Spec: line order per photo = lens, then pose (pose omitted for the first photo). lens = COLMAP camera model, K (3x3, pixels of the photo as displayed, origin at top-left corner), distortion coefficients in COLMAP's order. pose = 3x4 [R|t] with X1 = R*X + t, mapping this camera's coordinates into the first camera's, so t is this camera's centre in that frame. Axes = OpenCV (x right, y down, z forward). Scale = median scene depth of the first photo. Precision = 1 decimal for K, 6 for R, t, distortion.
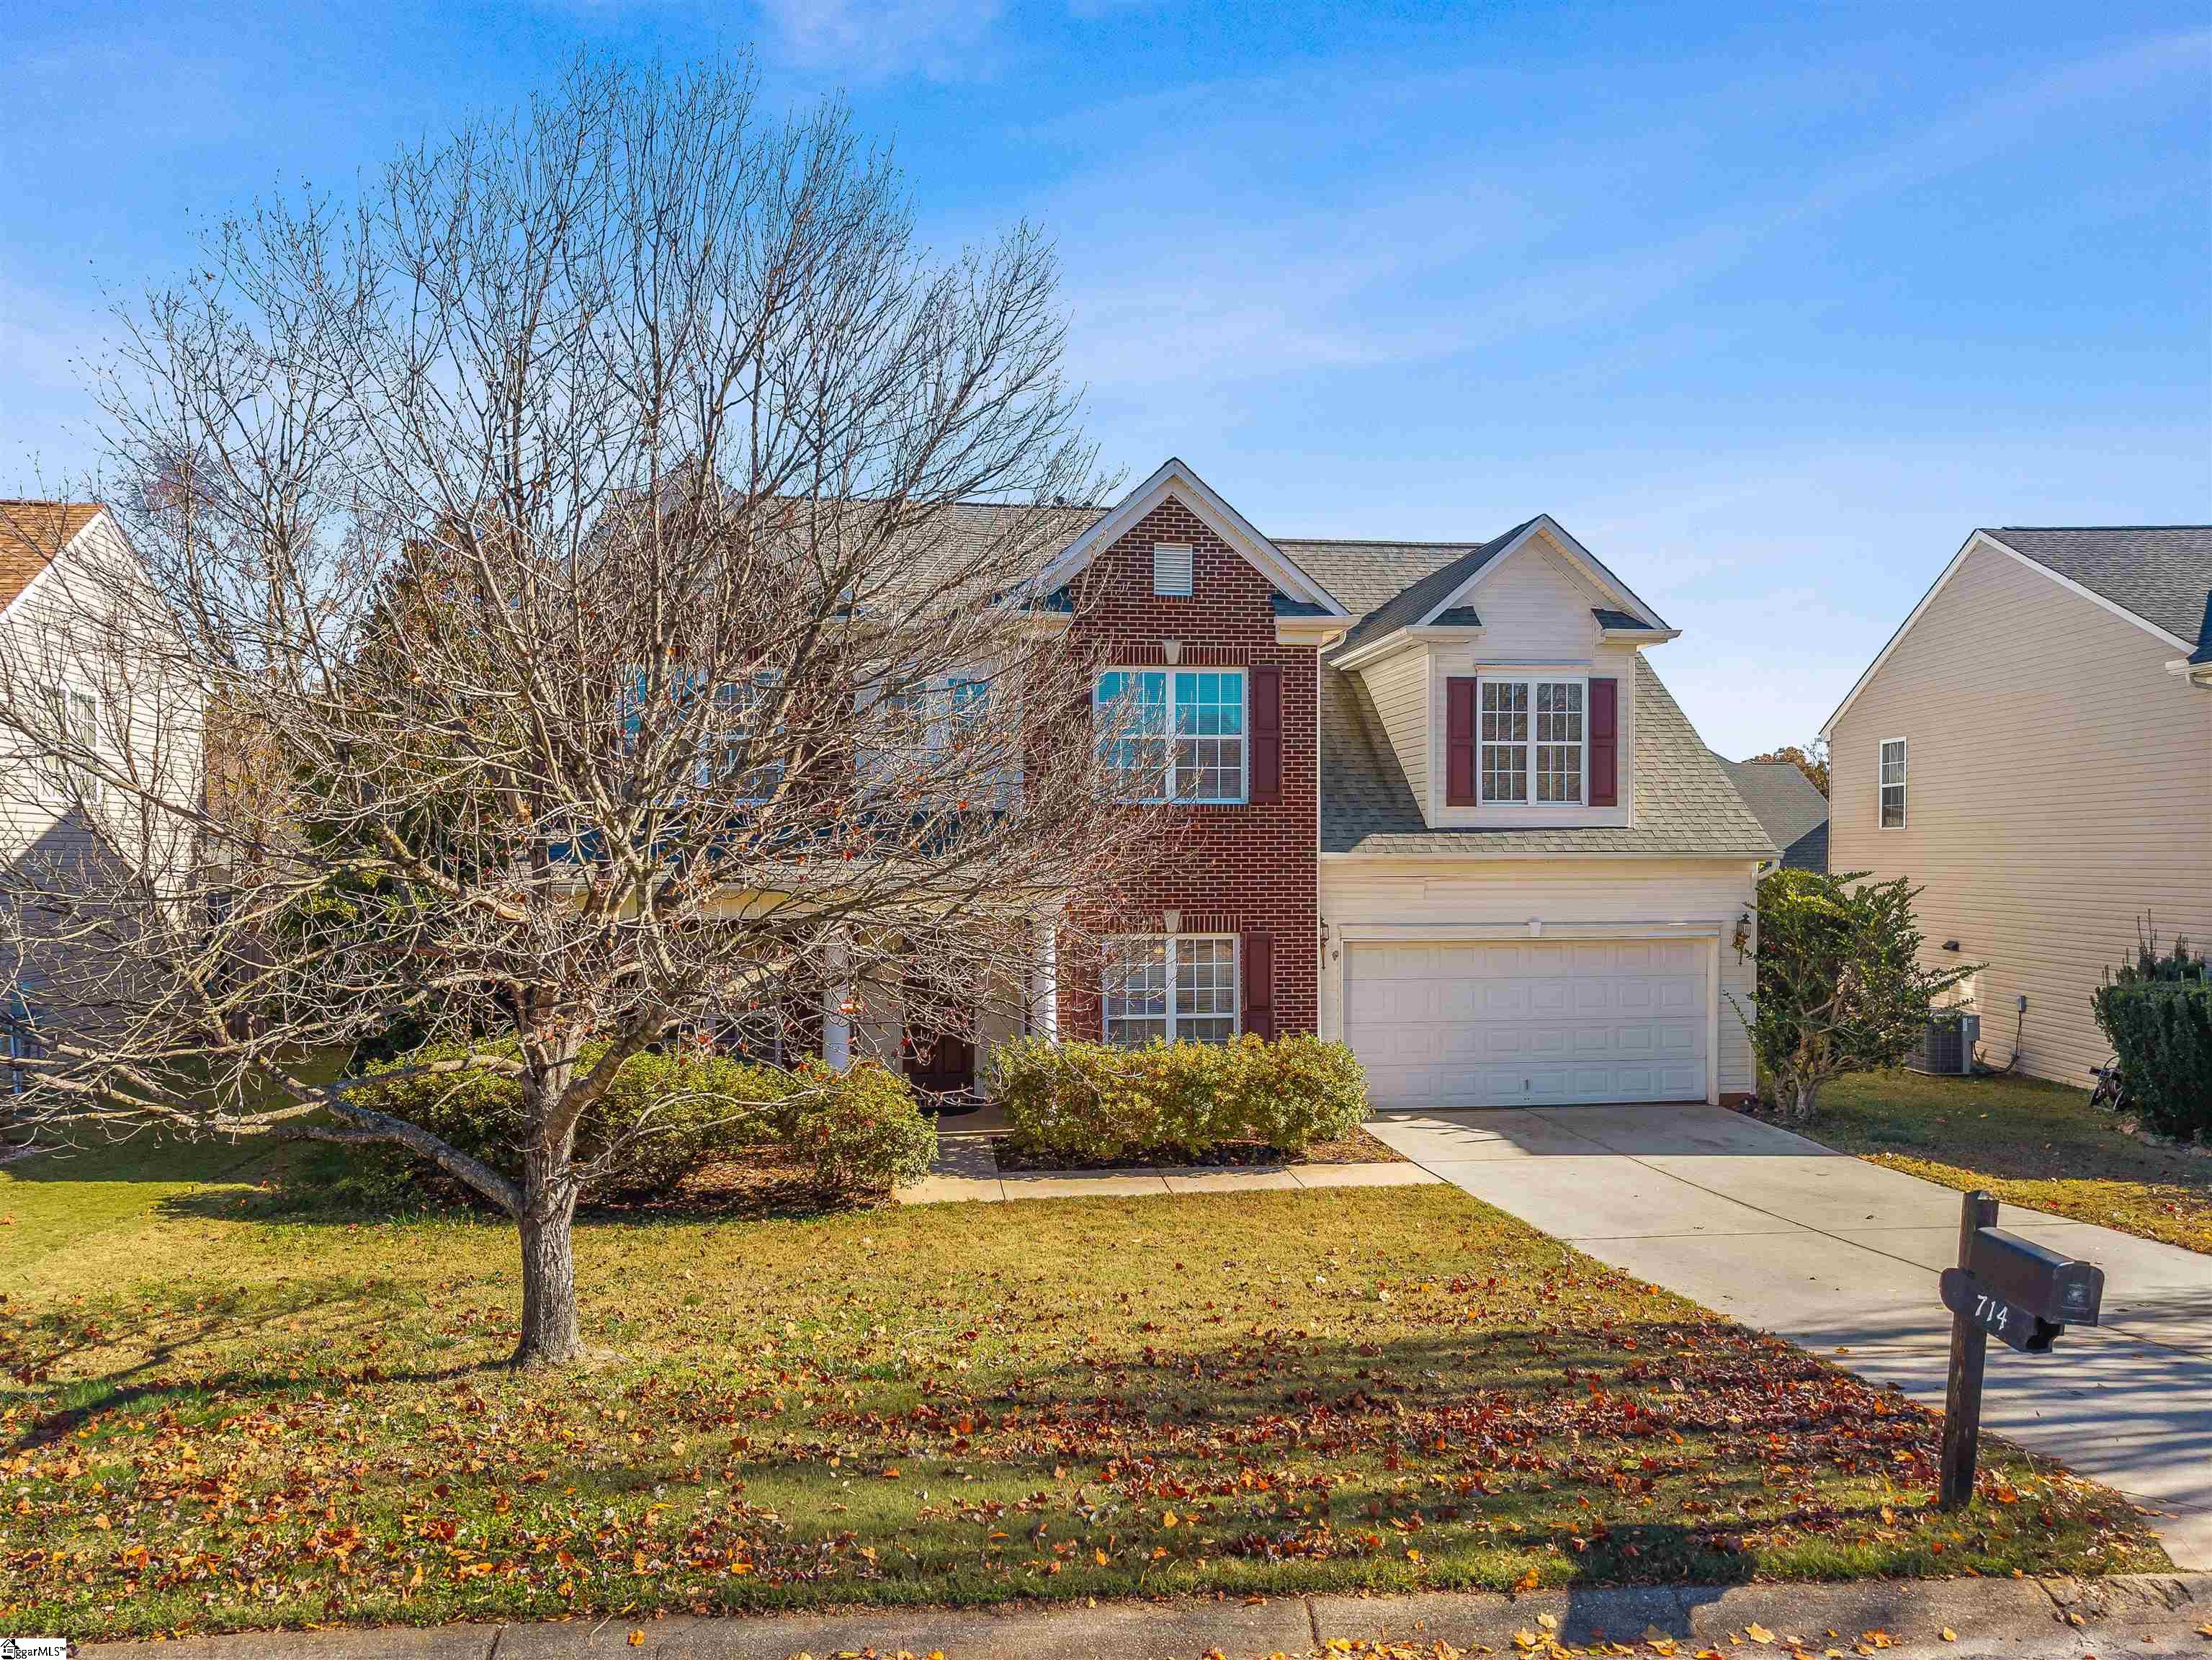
lens RADIAL K [[1544.4, 0, 1103.2], [0, 1544.4, 850.7], [0, 0, 1]] dist [0.028019, -0.034179]
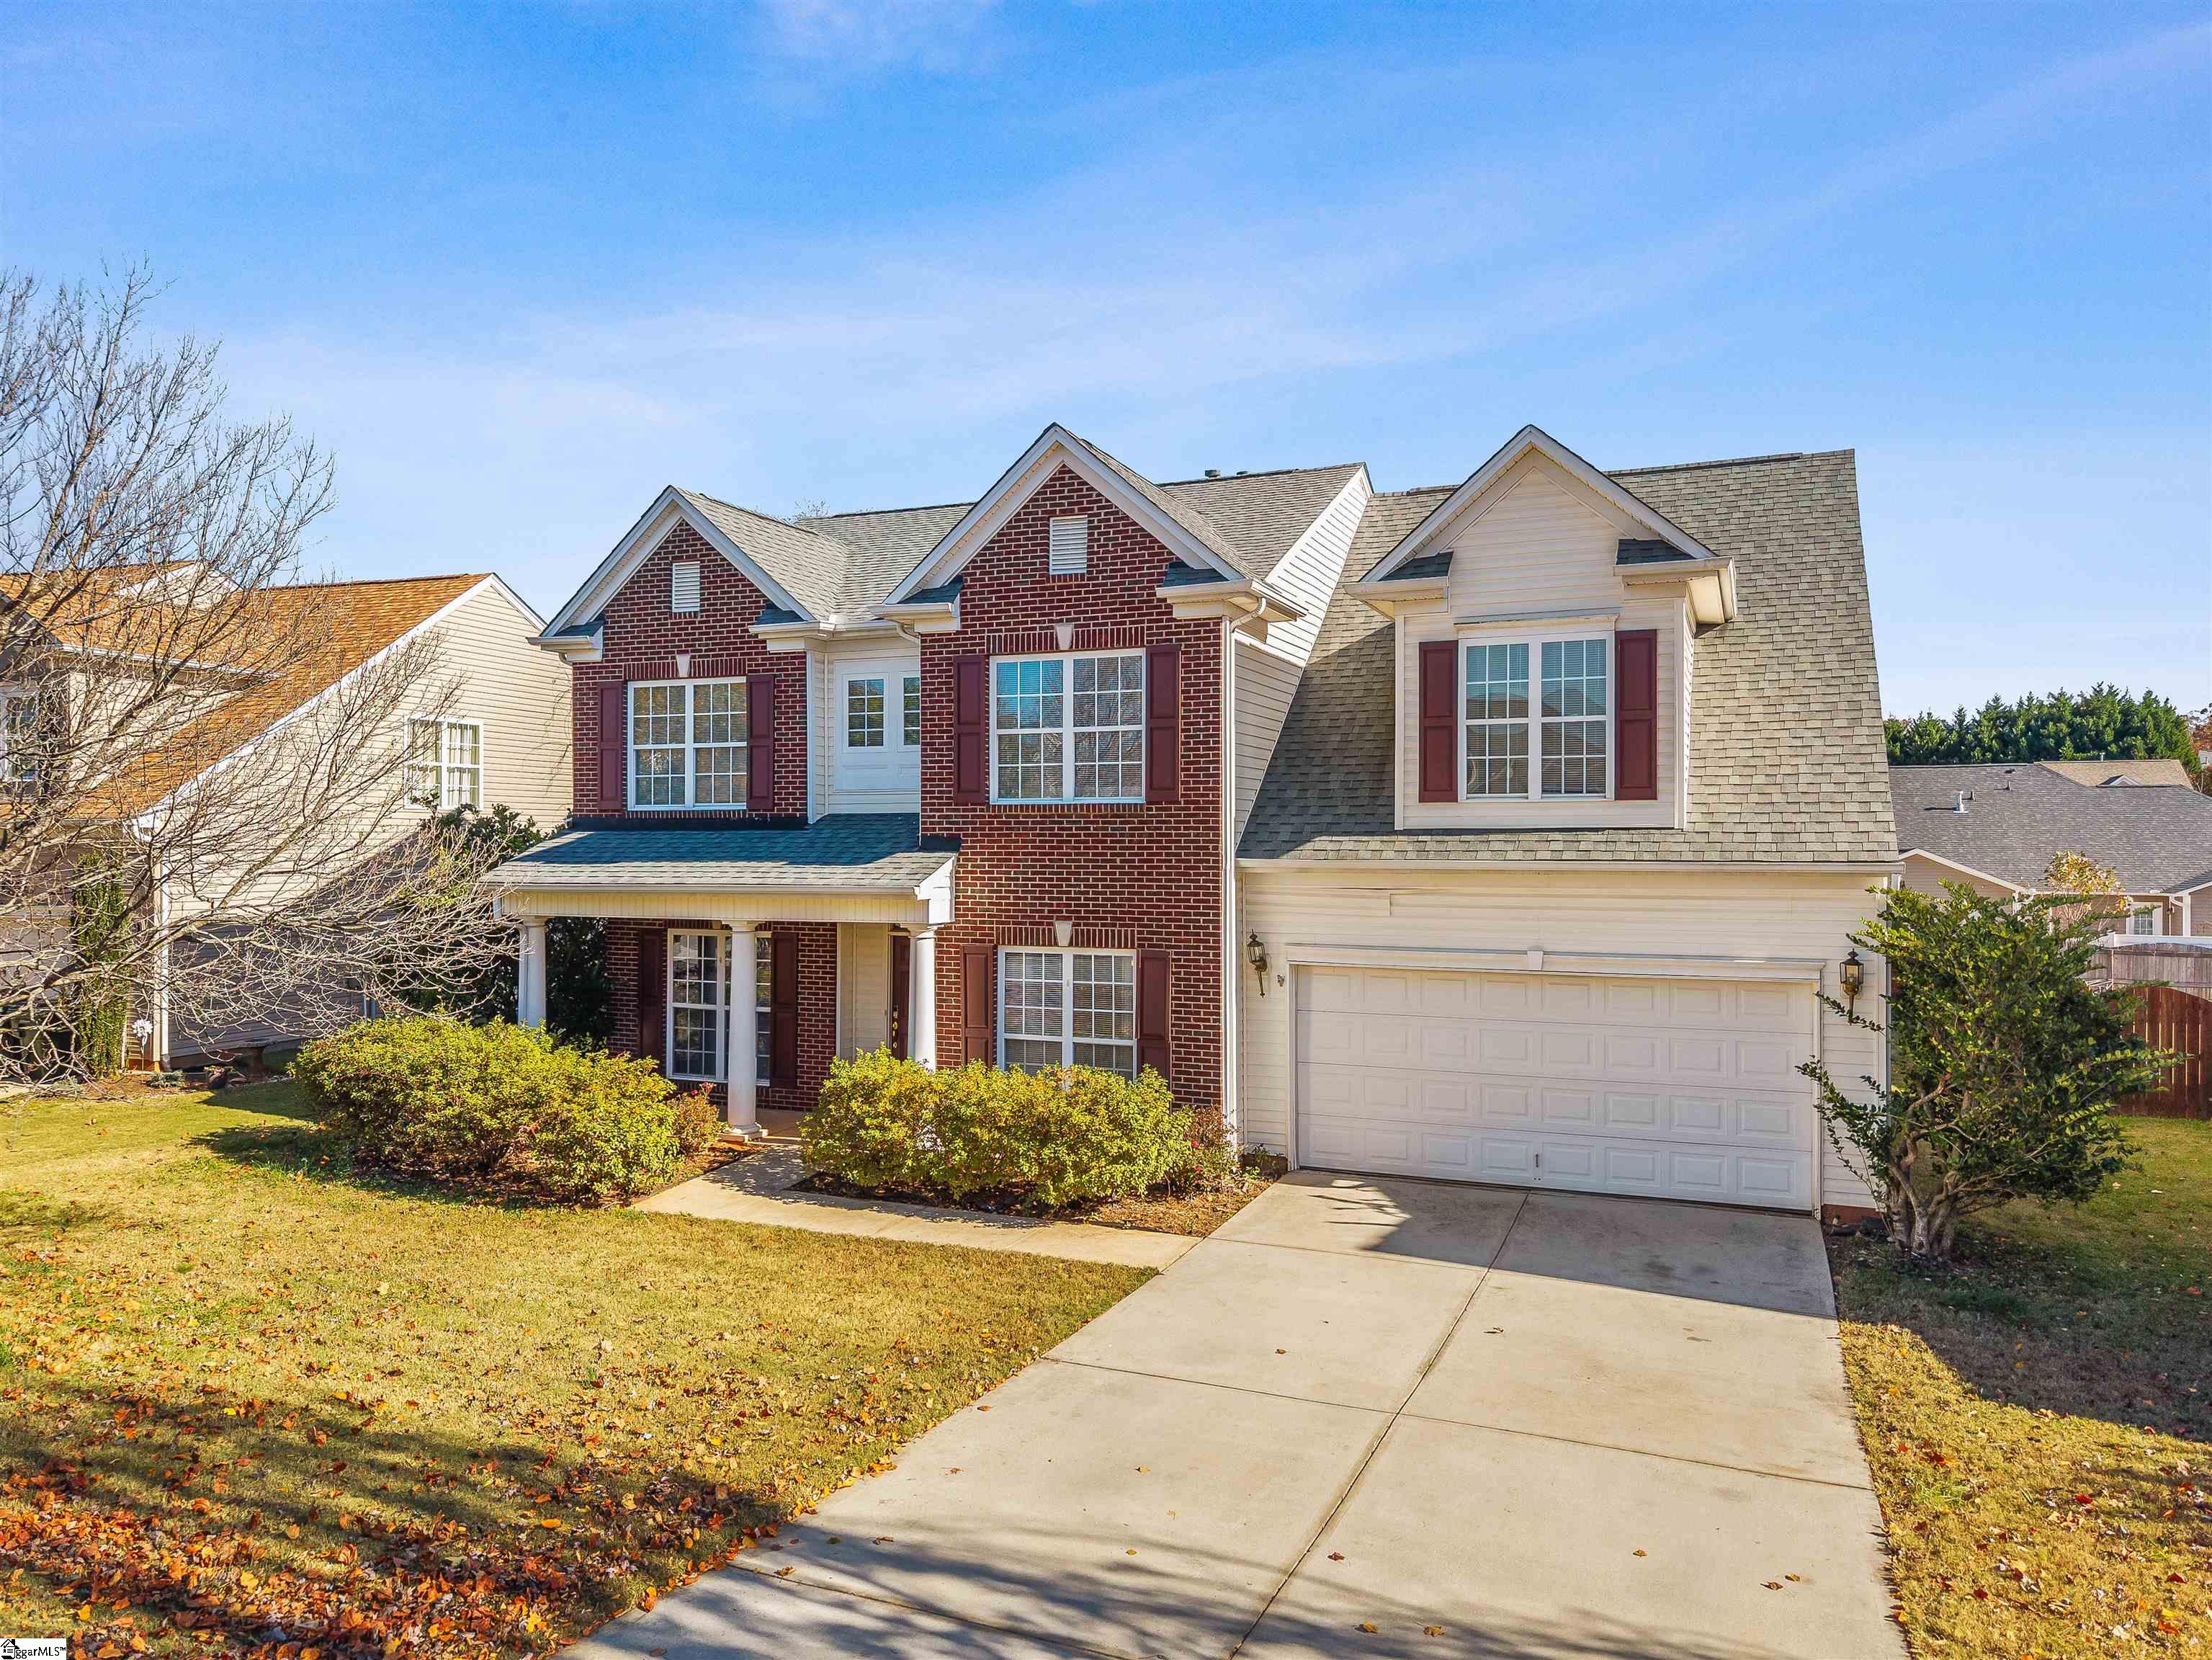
lens RADIAL K [[1544.4, 0, 1106.0], [0, 1544.4, 810.2], [0, 0, 1]] dist [0.028019, -0.034179]
pose [[0.845838, -0.005705, -0.533409, 0.542670], [0.000653, 0.999953, -0.009658, -0.017884], [0.533439, 0.007821, 0.845802, 0.244724]]
